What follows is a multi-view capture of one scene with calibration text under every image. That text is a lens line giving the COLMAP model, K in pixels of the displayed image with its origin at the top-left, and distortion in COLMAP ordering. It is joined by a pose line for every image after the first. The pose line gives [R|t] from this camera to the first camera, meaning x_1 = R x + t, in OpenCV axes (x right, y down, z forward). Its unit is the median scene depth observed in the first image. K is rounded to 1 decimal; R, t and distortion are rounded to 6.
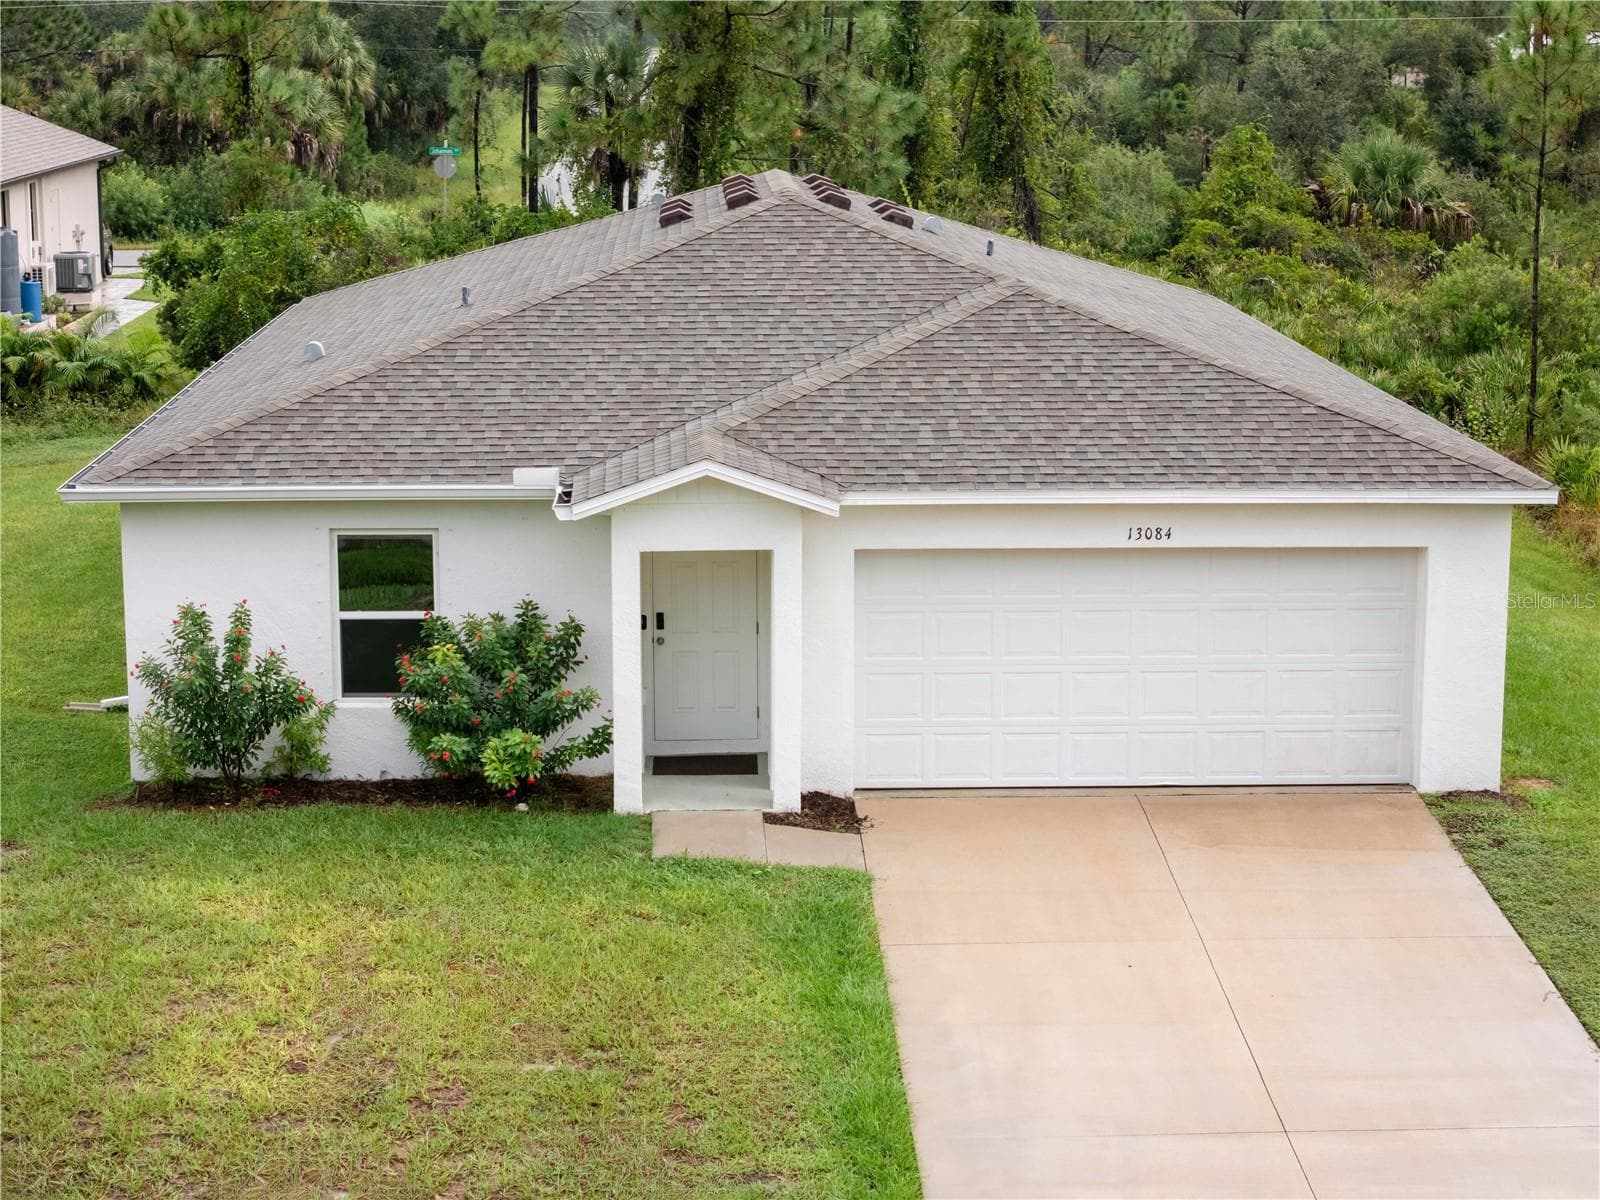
lens RADIAL K [[3178.7, 0, 800.0], [0, 3178.7, 600.0], [0, 0, 1]] dist [-0.008512, 0.090842]
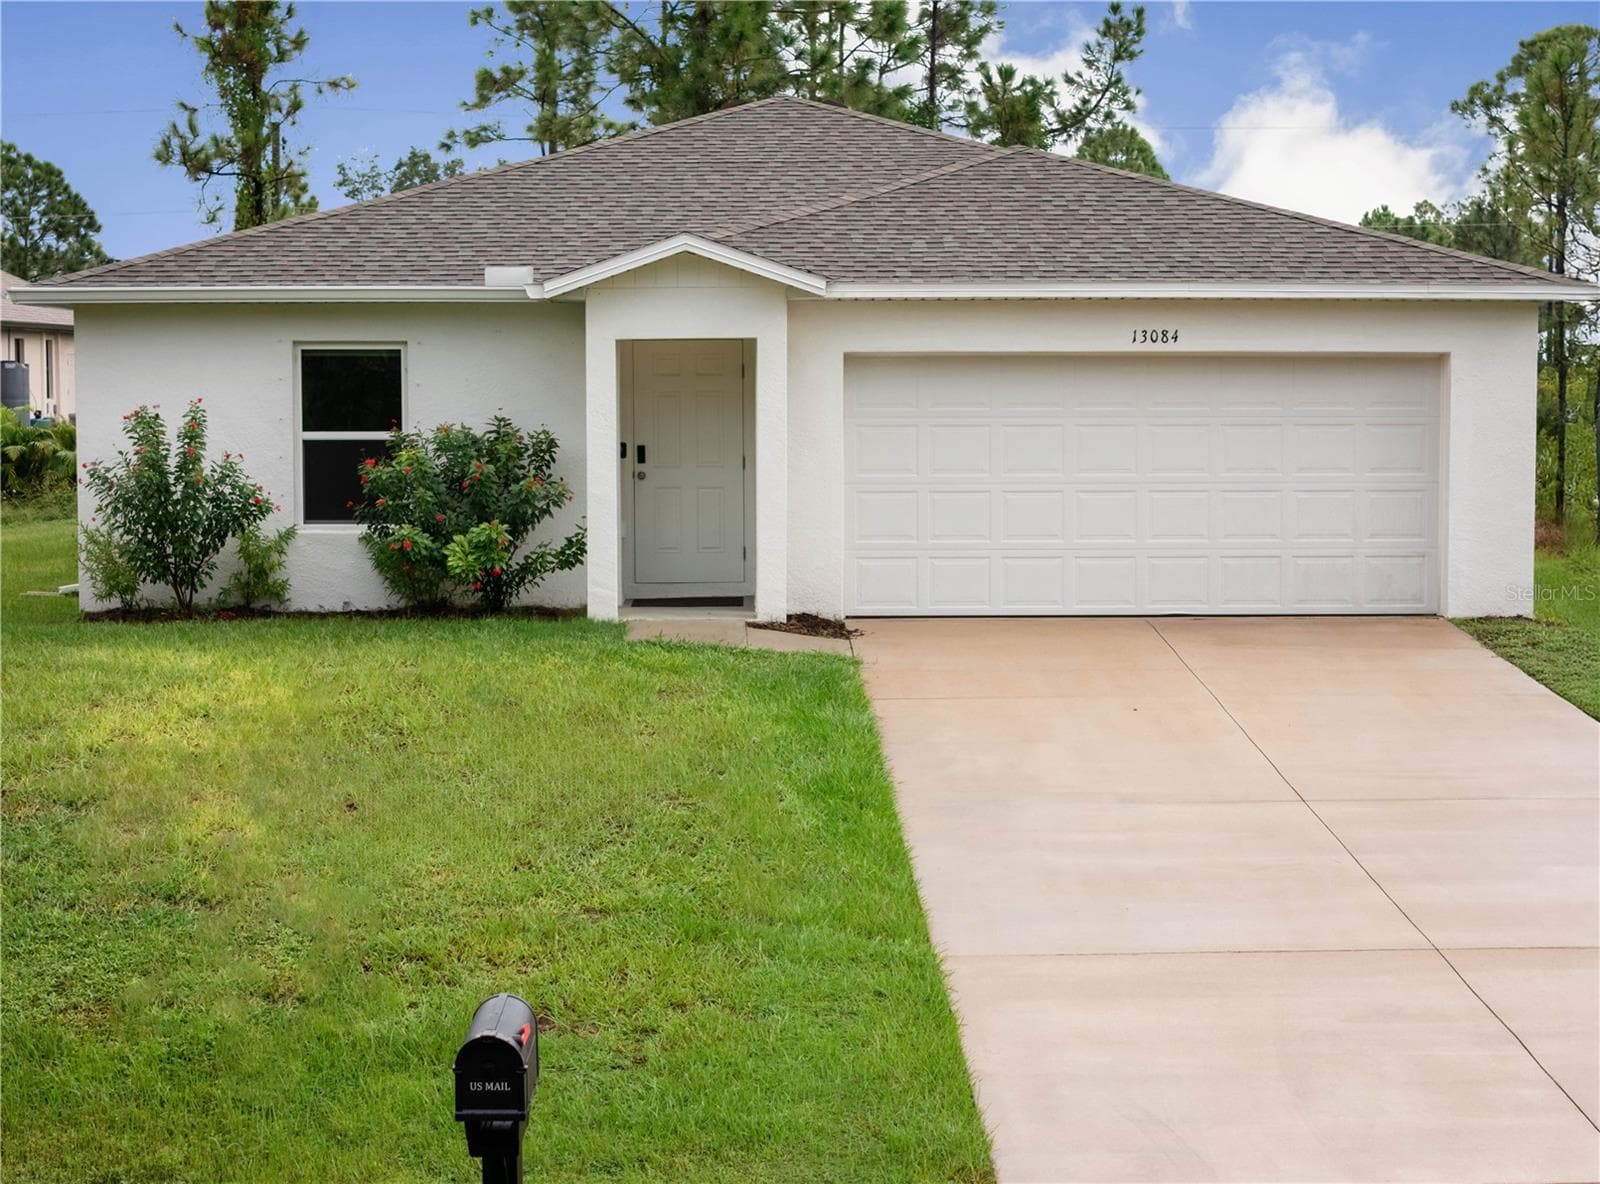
lens RADIAL K [[3169.1, 0, 800.0], [0, 3169.1, 592.0], [0, 0, 1]] dist [-0.027398, 0.015659]
pose [[0.999925, -0.002122, -0.012038, 0.015198], [0.000709, 0.993228, -0.116176, 0.163383], [0.012202, 0.116159, 0.993156, 0.069360]]
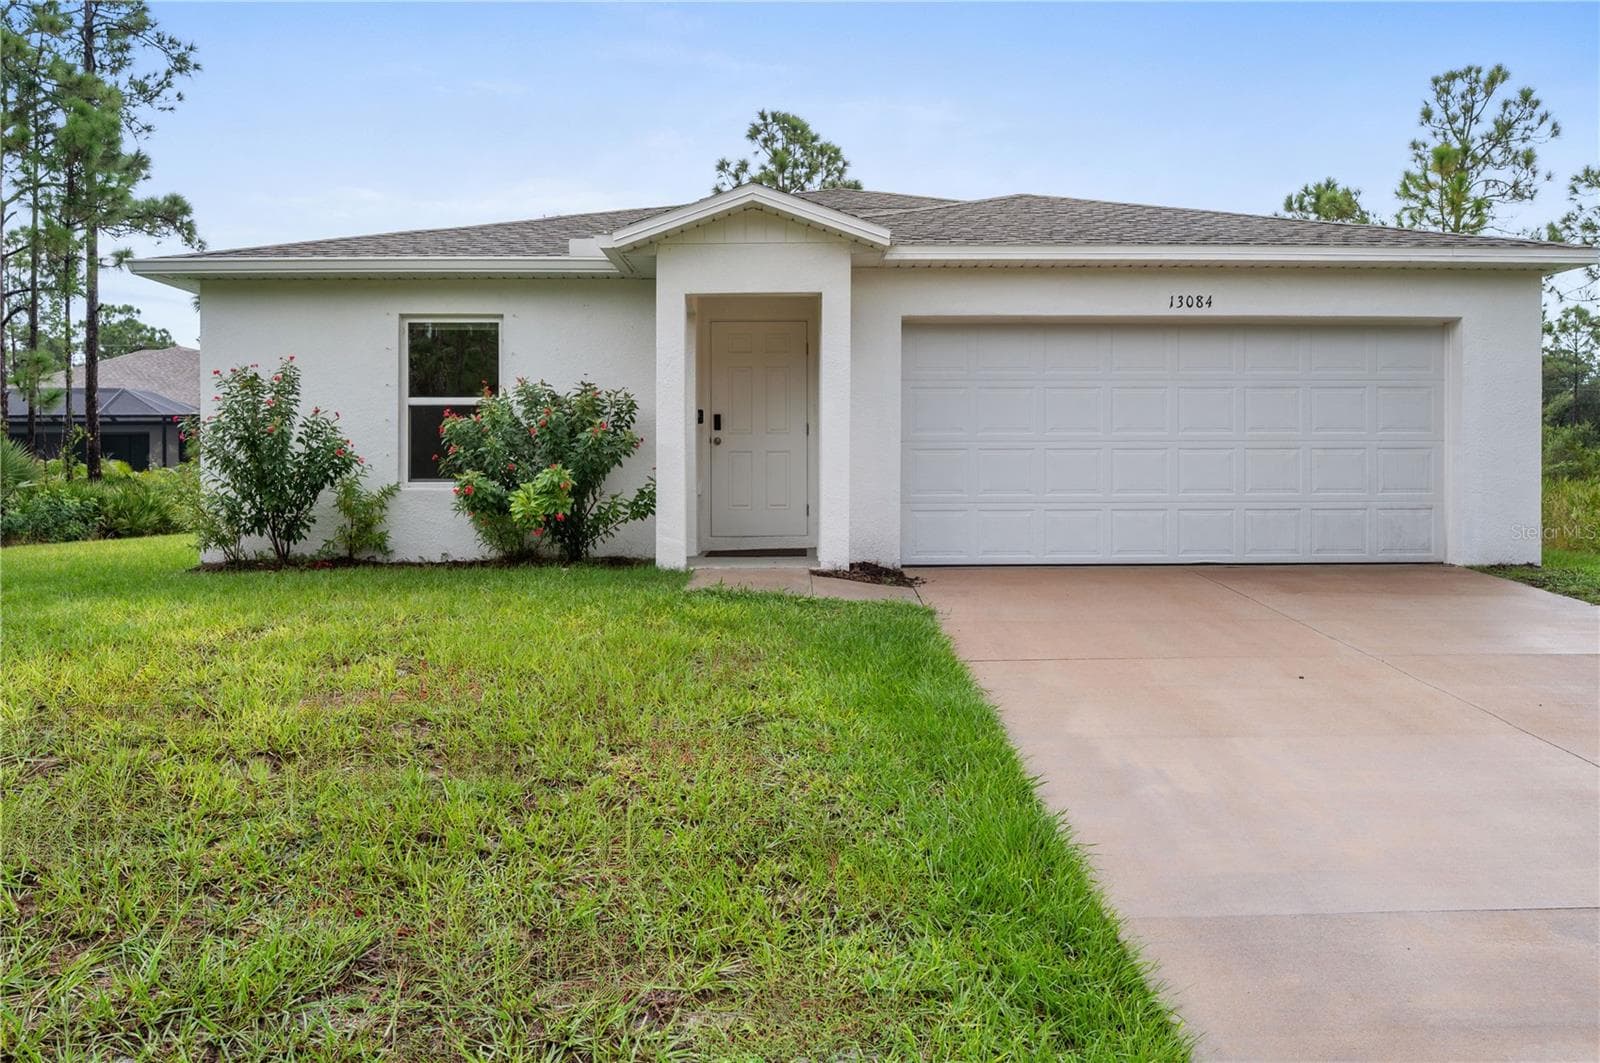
lens RADIAL K [[1235.8, 0, 814.6], [0, 1235.8, 482.5], [0, 0, 1]] dist [-0.003277, -0.002144]
pose [[0.999808, -0.005292, -0.018851, -0.003139], [0.001816, 0.983698, -0.179821, 0.105962], [0.019495, 0.179752, 0.983519, 0.614885]]
